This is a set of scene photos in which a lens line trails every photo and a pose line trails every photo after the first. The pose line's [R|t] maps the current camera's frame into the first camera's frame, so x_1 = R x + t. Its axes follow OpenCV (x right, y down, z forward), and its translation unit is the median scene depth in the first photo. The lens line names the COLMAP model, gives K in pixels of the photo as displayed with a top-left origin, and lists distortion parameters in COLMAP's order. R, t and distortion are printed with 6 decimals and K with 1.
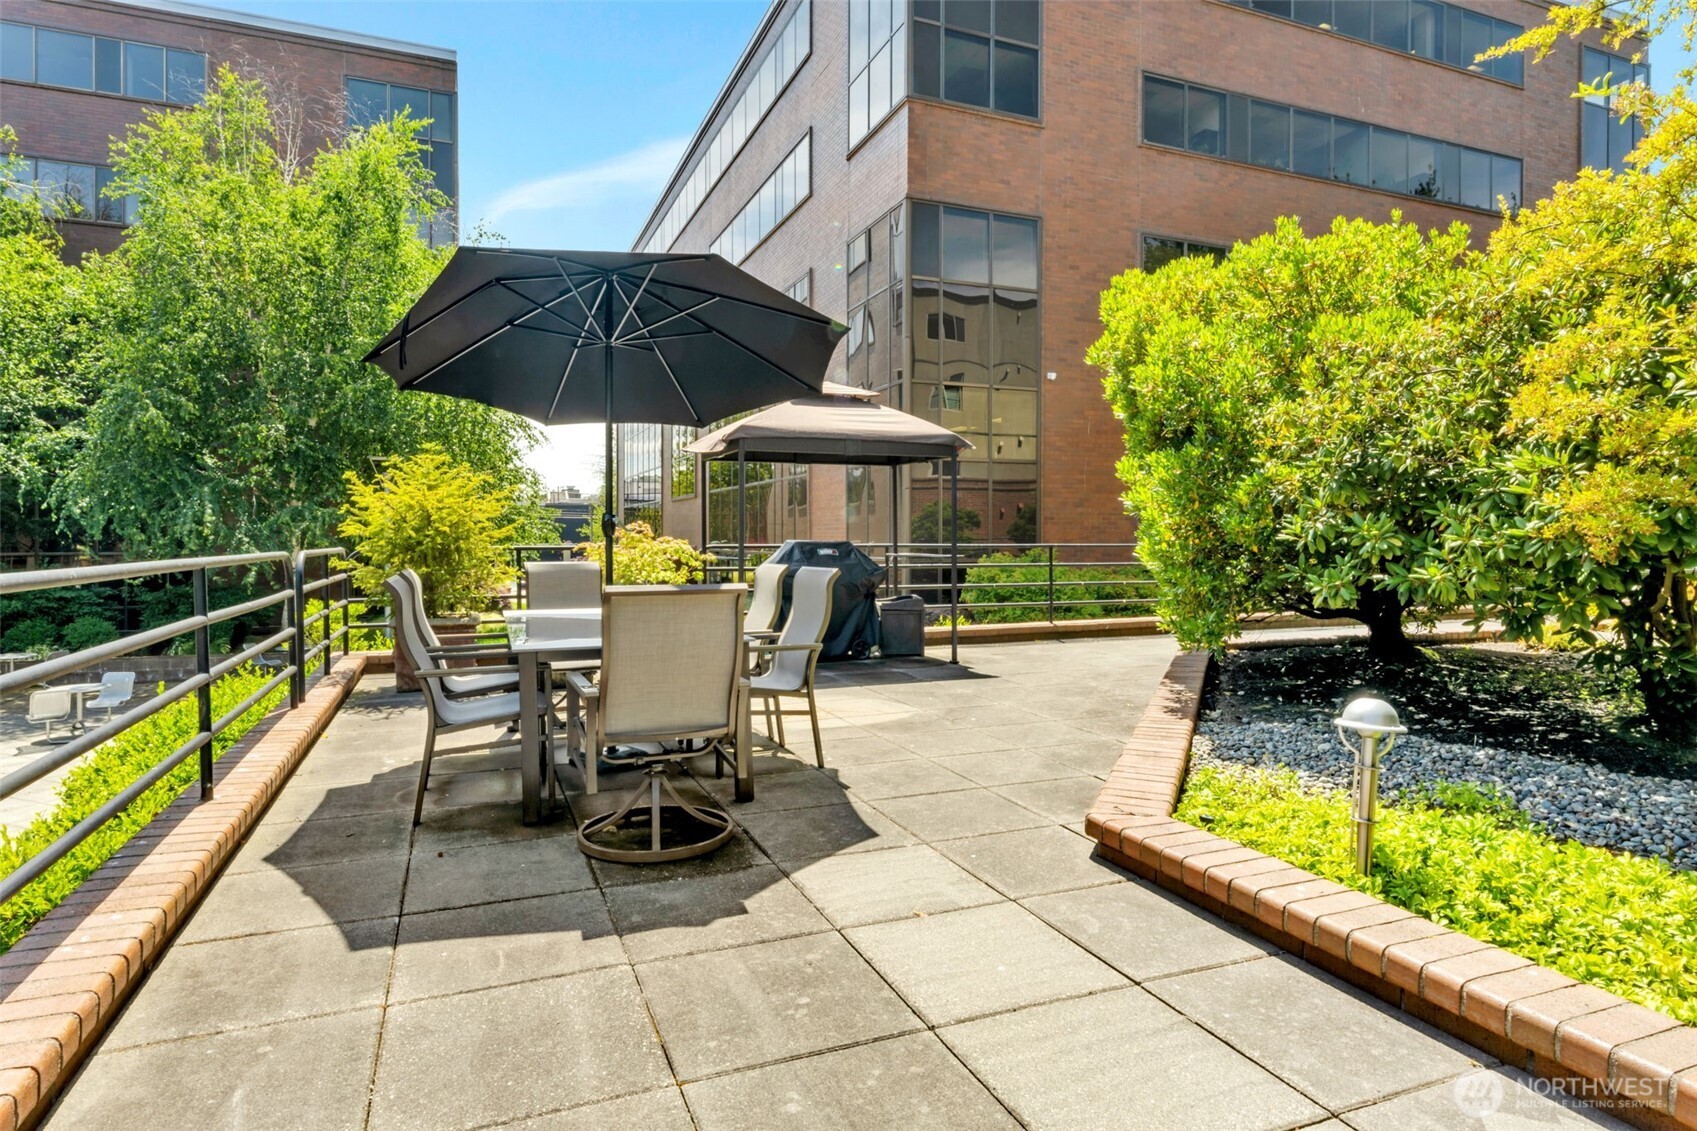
lens RADIAL K [[948.7, 0, 849.6], [0, 948.7, 554.2], [0, 0, 1]] dist [-0.003637, -0.000101]
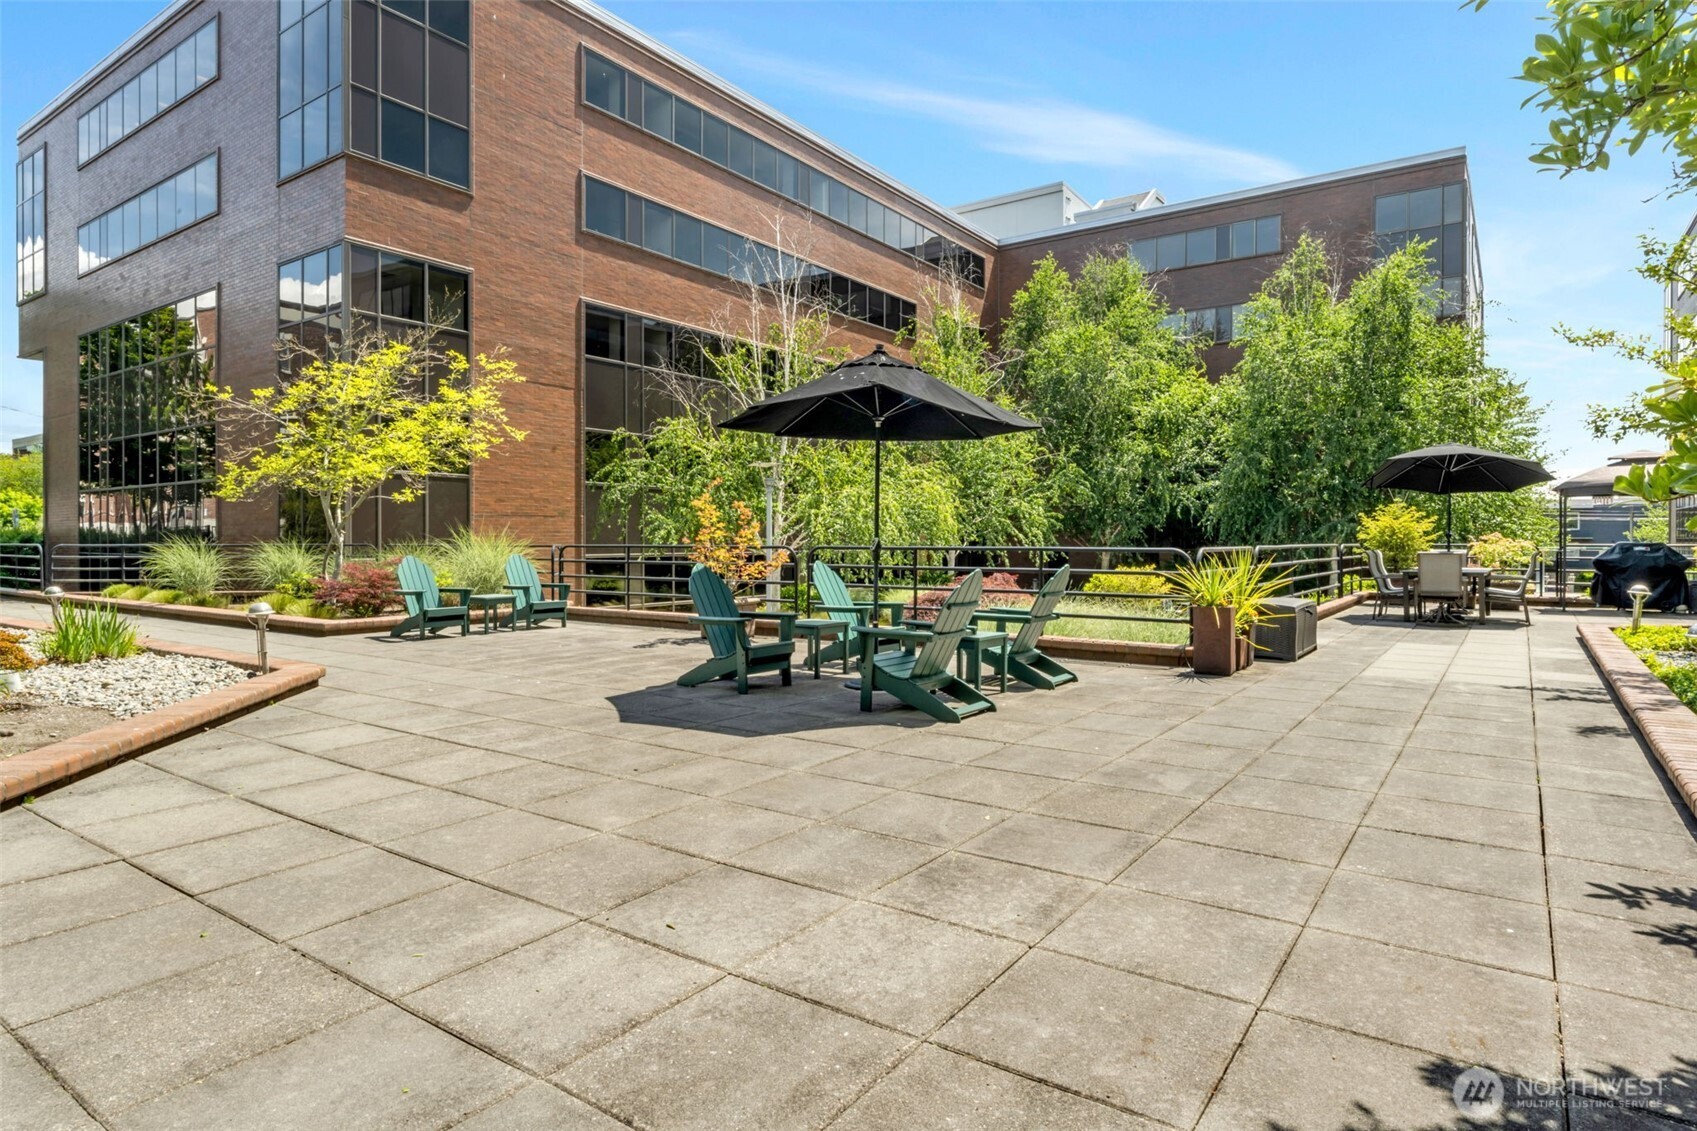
lens RADIAL K [[948.7, 0, 850.4], [0, 948.7, 551.6], [0, 0, 1]] dist [-0.003637, -0.000101]
pose [[0.540532, 0.007482, -0.841290, 0.283428], [-0.011162, 0.999936, 0.001721, 0.008216], [0.841249, 0.008460, 0.540582, -0.496660]]
